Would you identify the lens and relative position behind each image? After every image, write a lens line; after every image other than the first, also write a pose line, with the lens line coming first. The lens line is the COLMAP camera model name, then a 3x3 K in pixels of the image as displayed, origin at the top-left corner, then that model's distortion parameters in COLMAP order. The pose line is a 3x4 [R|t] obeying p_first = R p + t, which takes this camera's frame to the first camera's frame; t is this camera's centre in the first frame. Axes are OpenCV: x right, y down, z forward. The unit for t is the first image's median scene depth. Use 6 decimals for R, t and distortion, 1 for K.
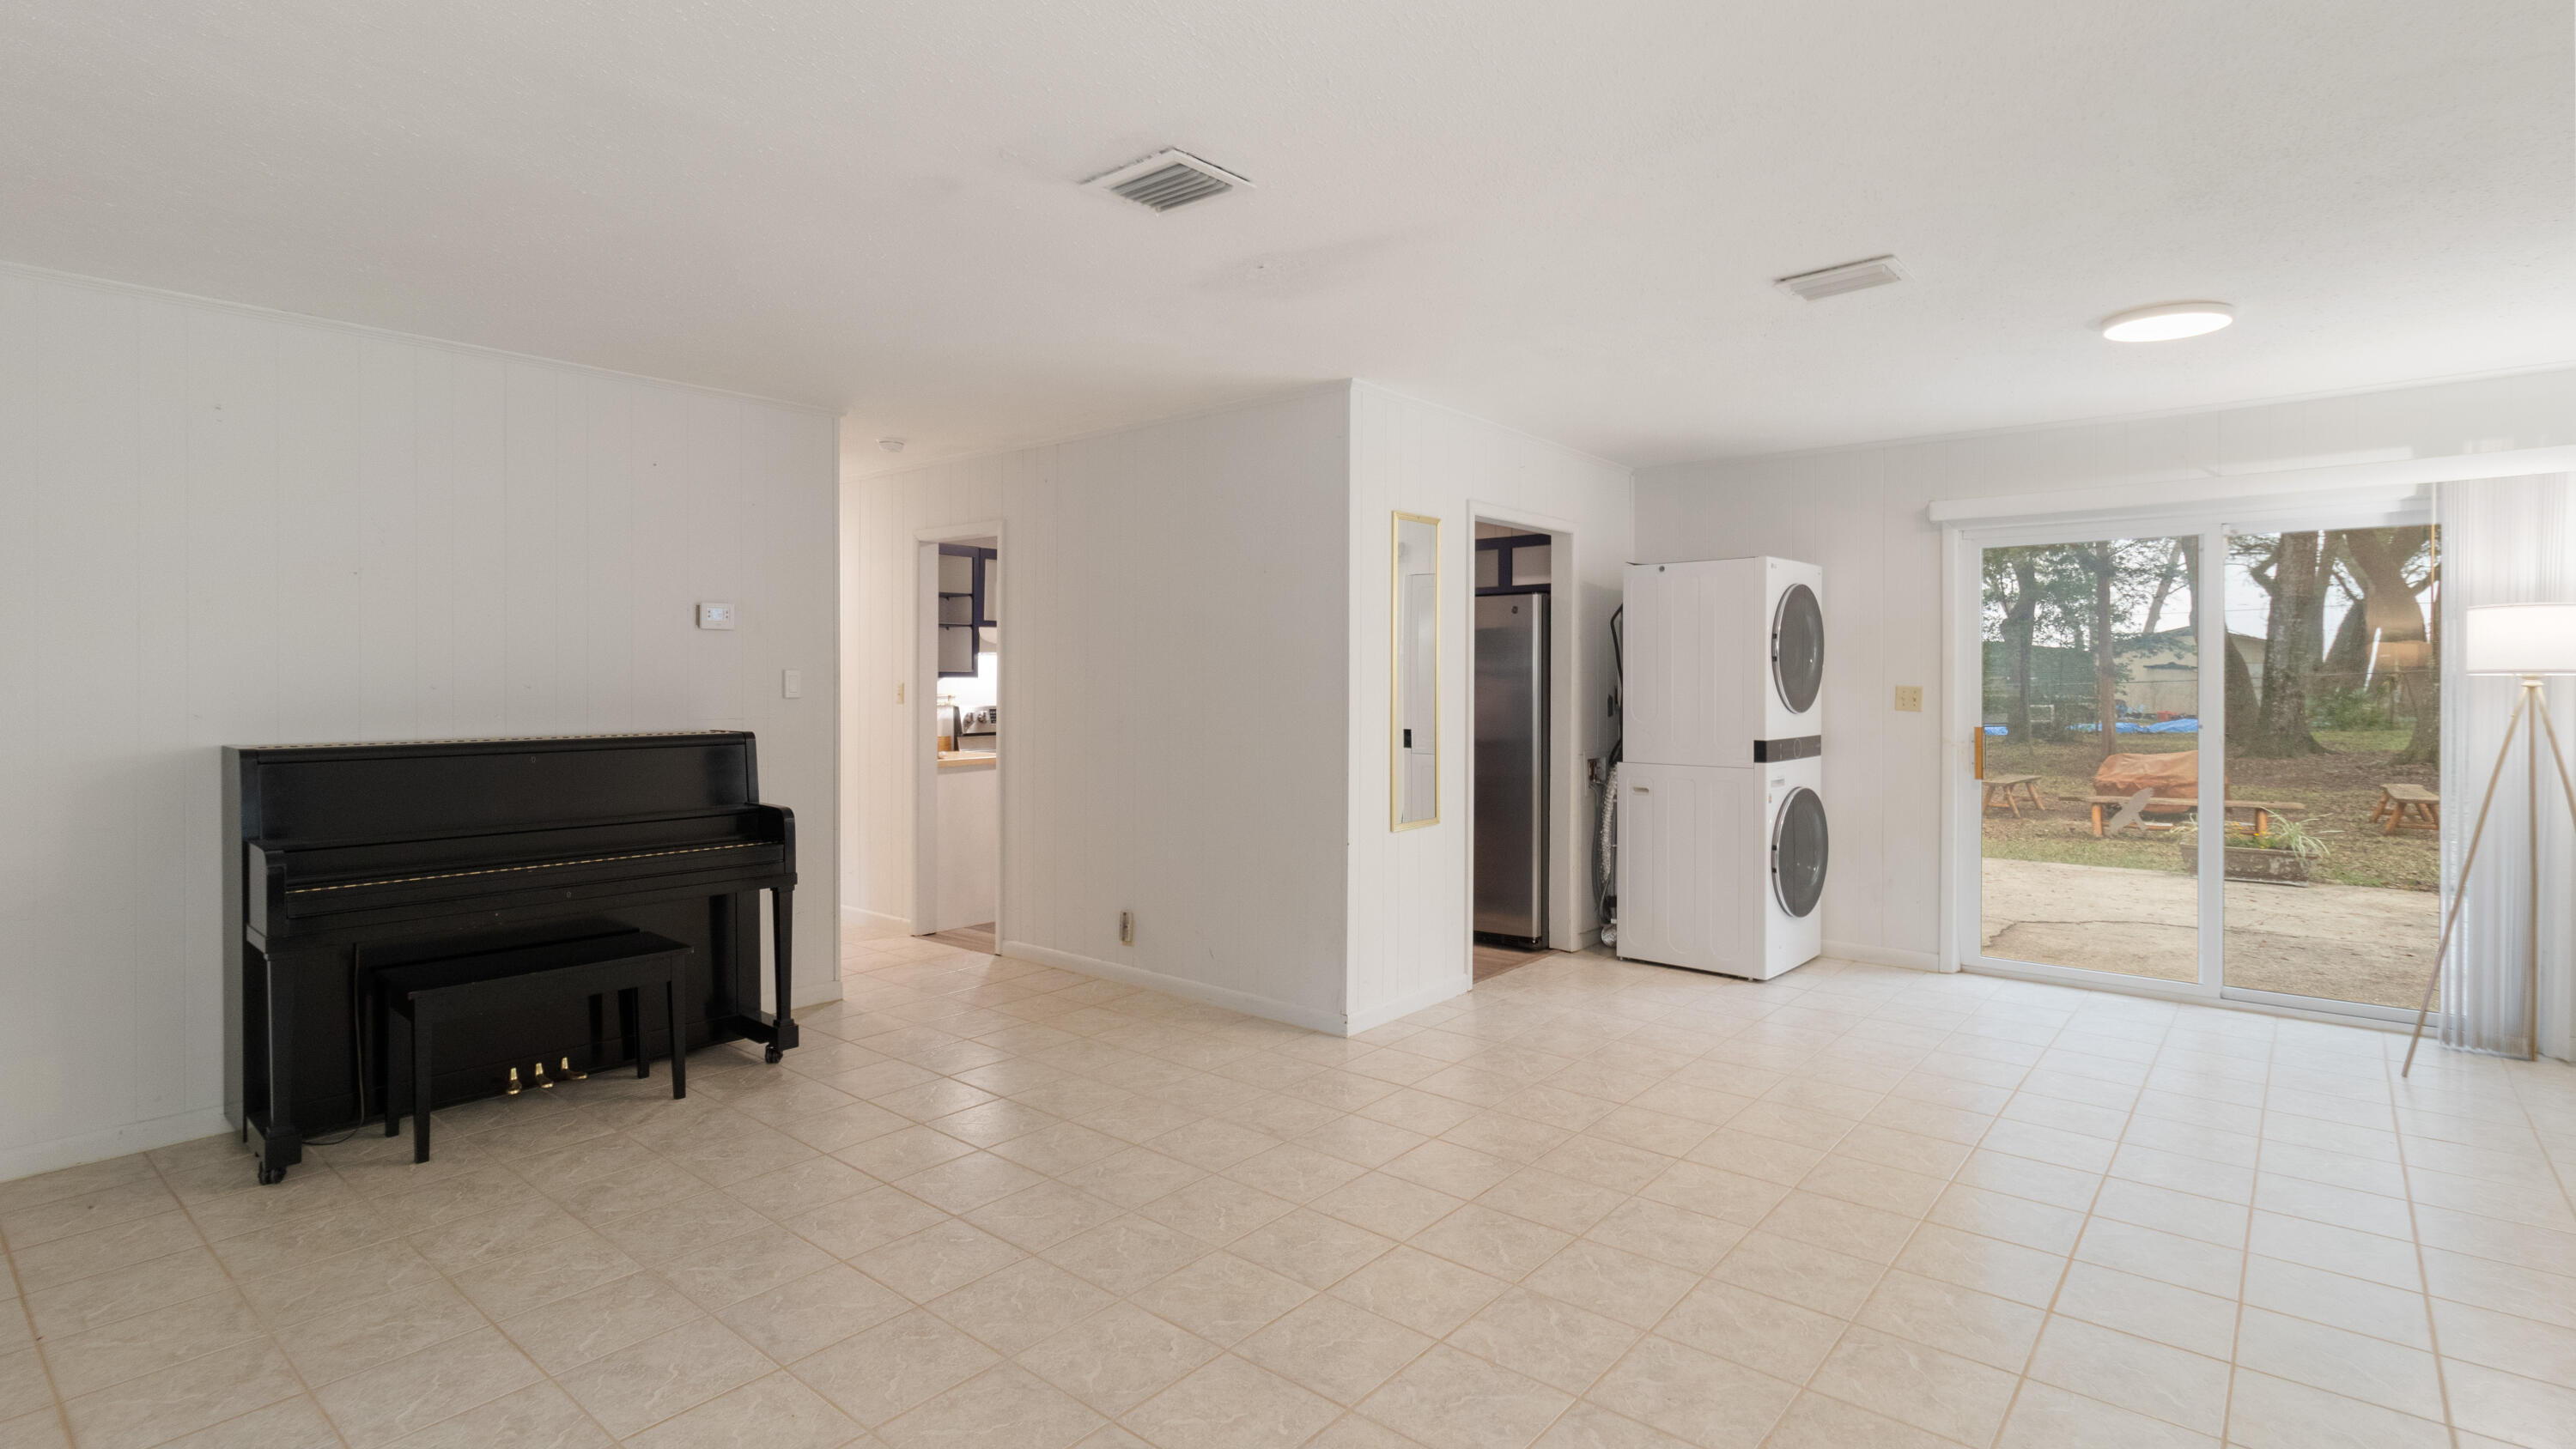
lens RADIAL K [[1216.4, 0, 1278.0], [0, 1216.4, 712.9], [0, 0, 1]] dist [0.003195, 0.000311]
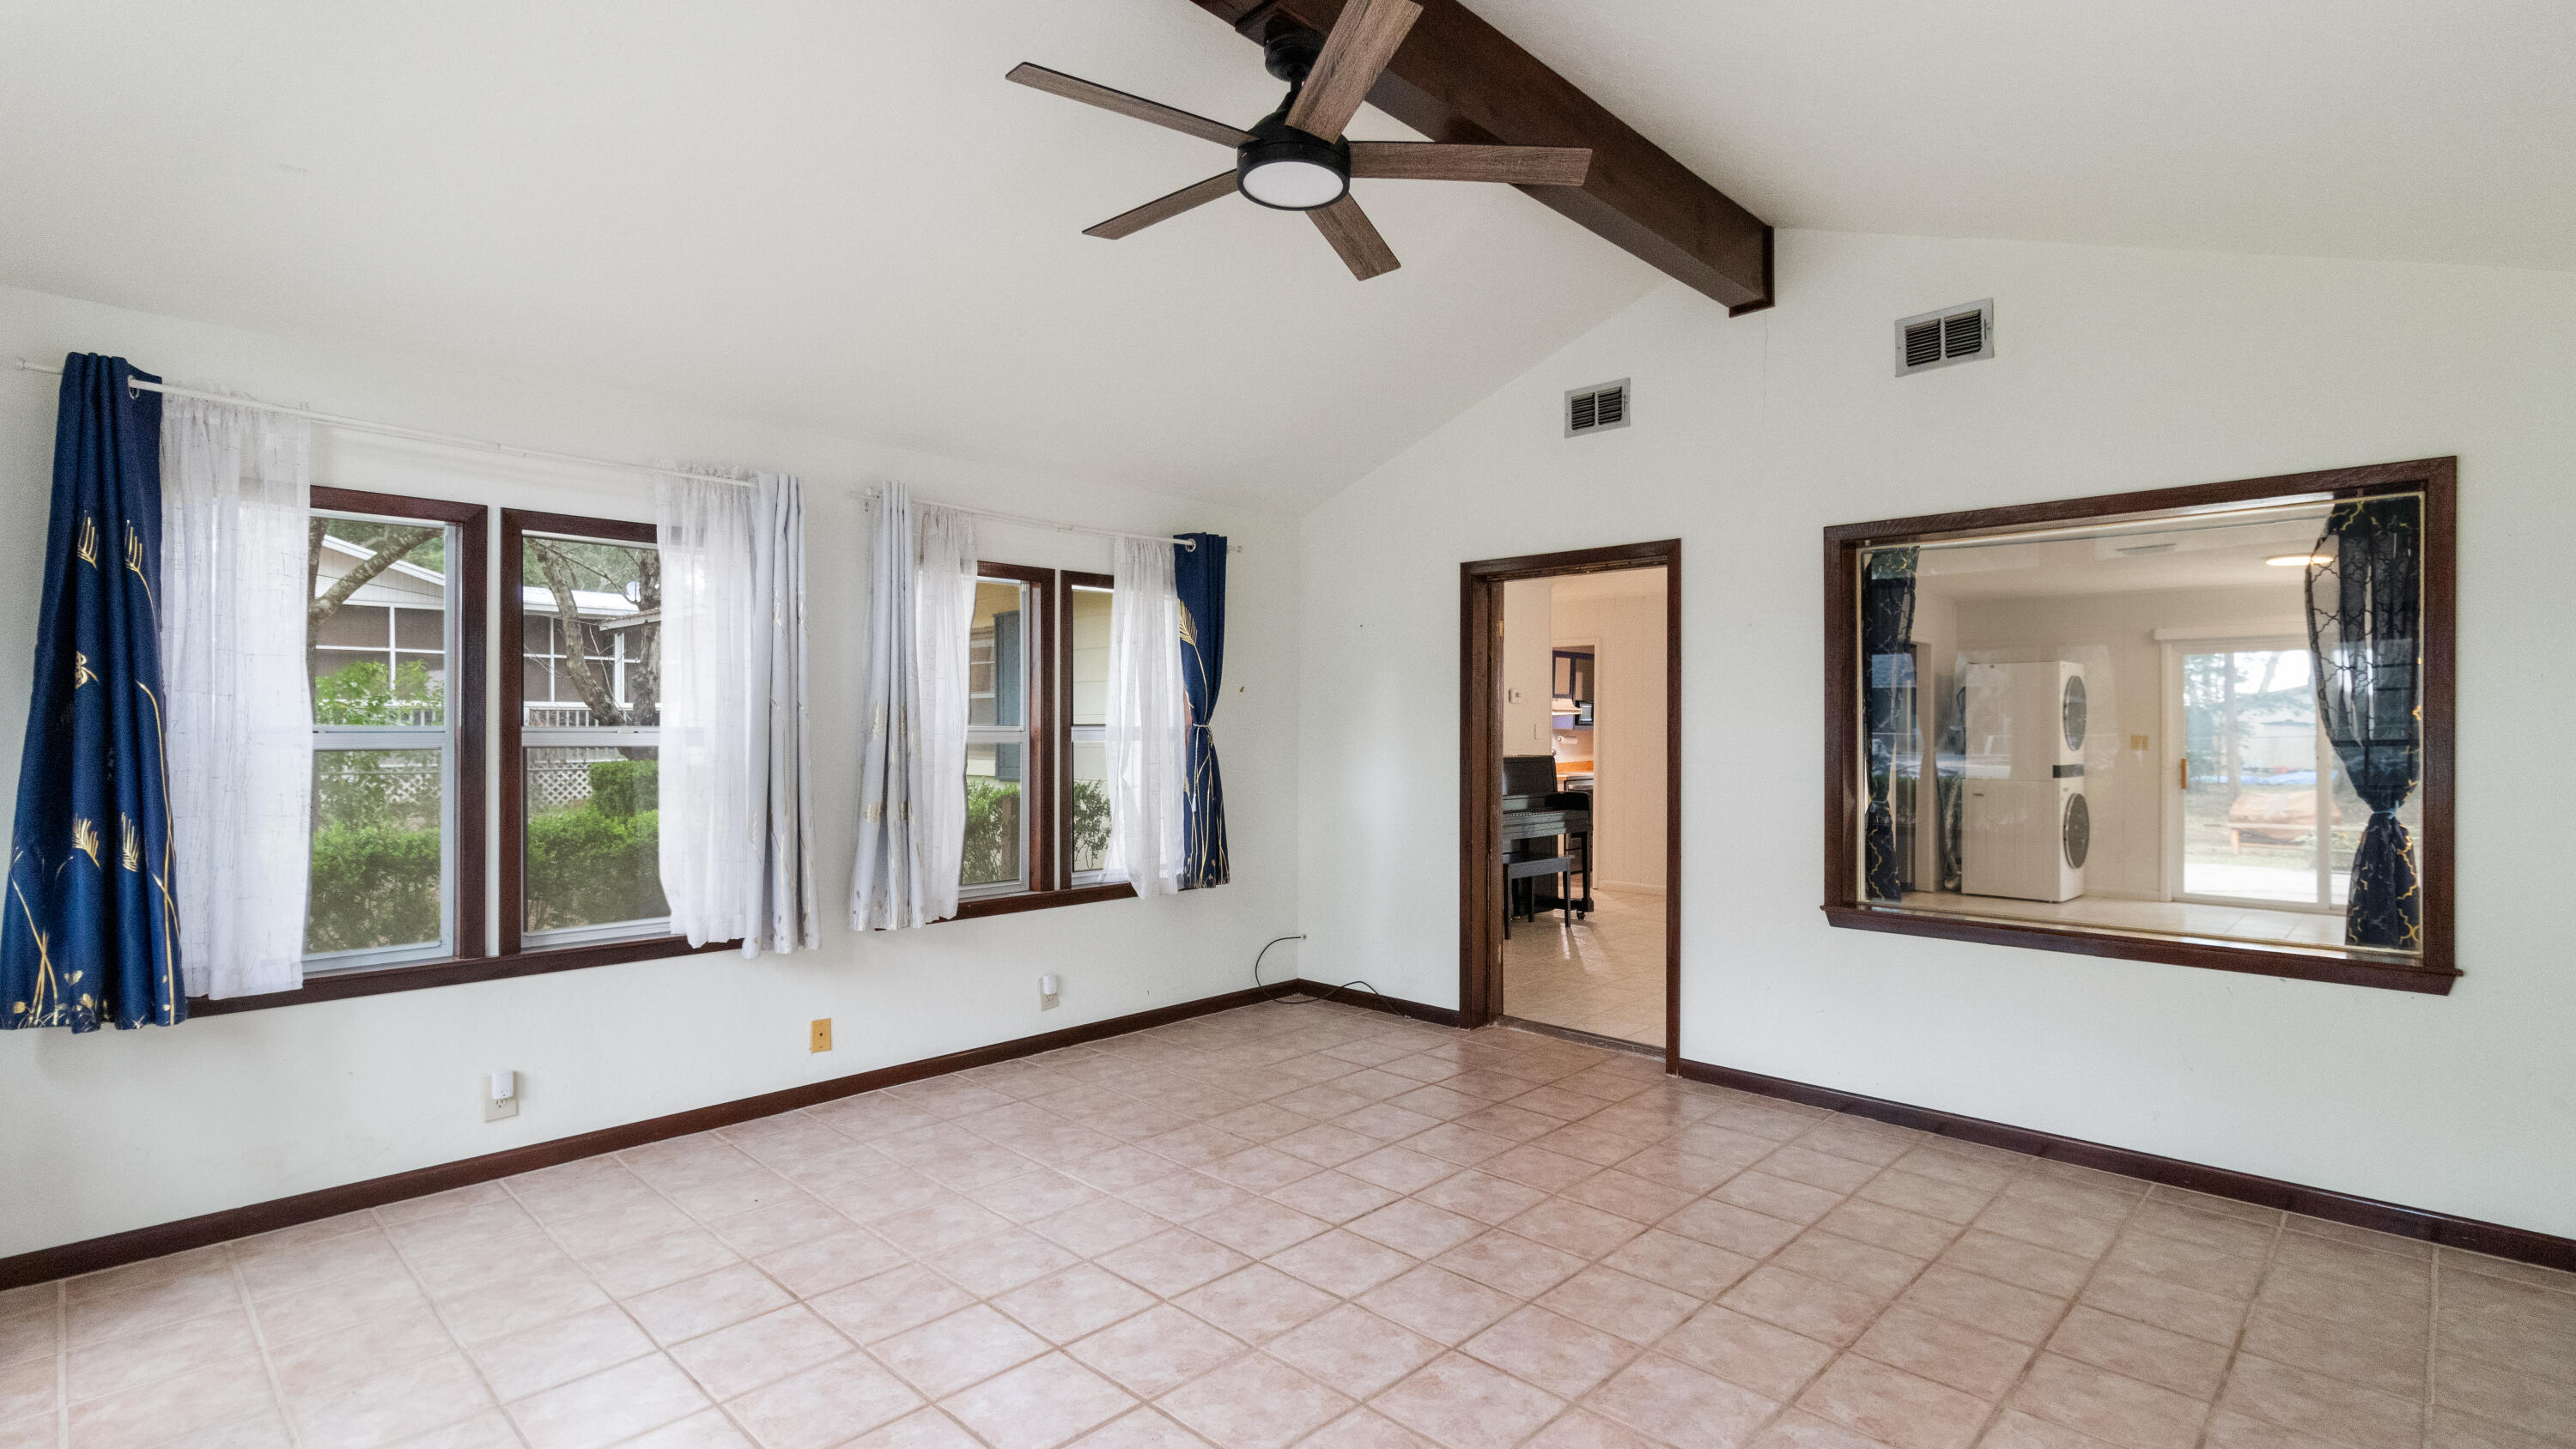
lens RADIAL K [[1216.4, 0, 1300.1], [0, 1216.4, 730.9], [0, 0, 1]] dist [0.003195, 0.000311]
pose [[0.998869, 0.005556, -0.047227, -0.589849], [-0.006855, 0.999601, -0.027386, 0.027488], [0.047056, 0.027679, 0.998509, -0.778040]]
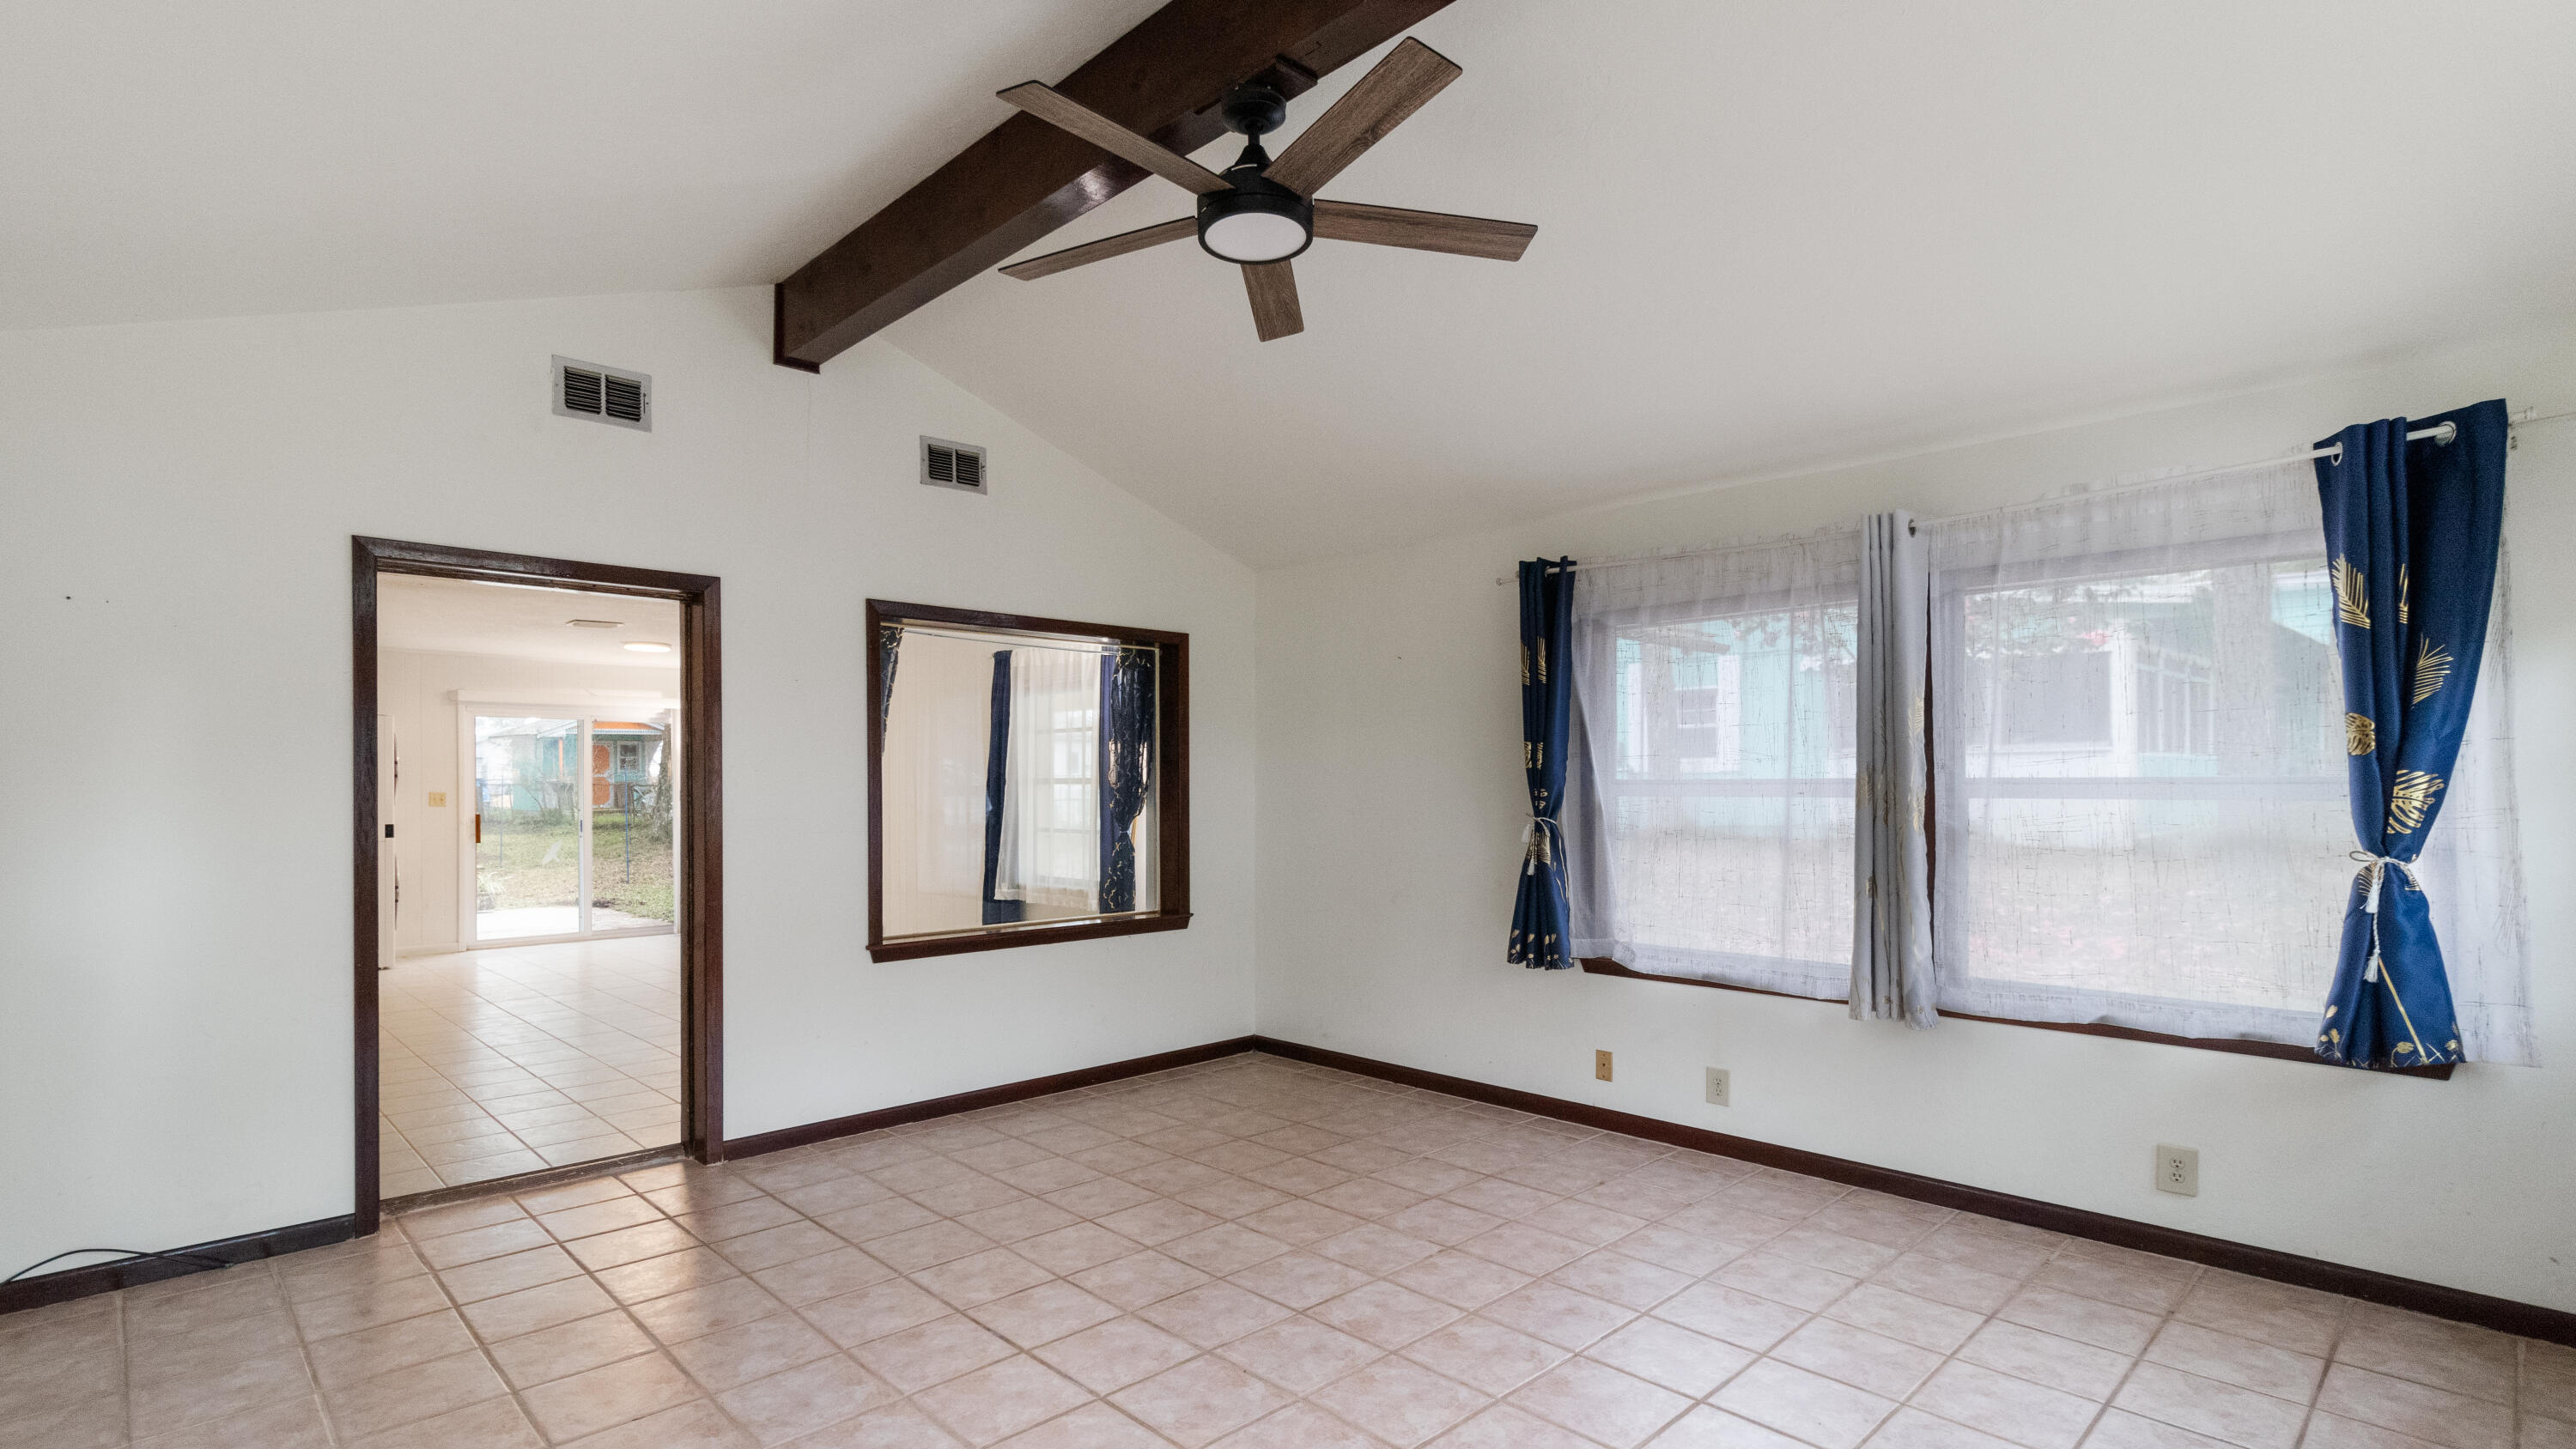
lens RADIAL K [[1216.4, 0, 1230.3], [0, 1216.4, 789.4], [0, 0, 1]] dist [0.003195, 0.000311]
pose [[0.095628, -0.001216, 0.995416, -1.131061], [0.033940, 0.999422, -0.002039, 0.016362], [-0.994838, 0.033980, 0.095614, -0.301803]]
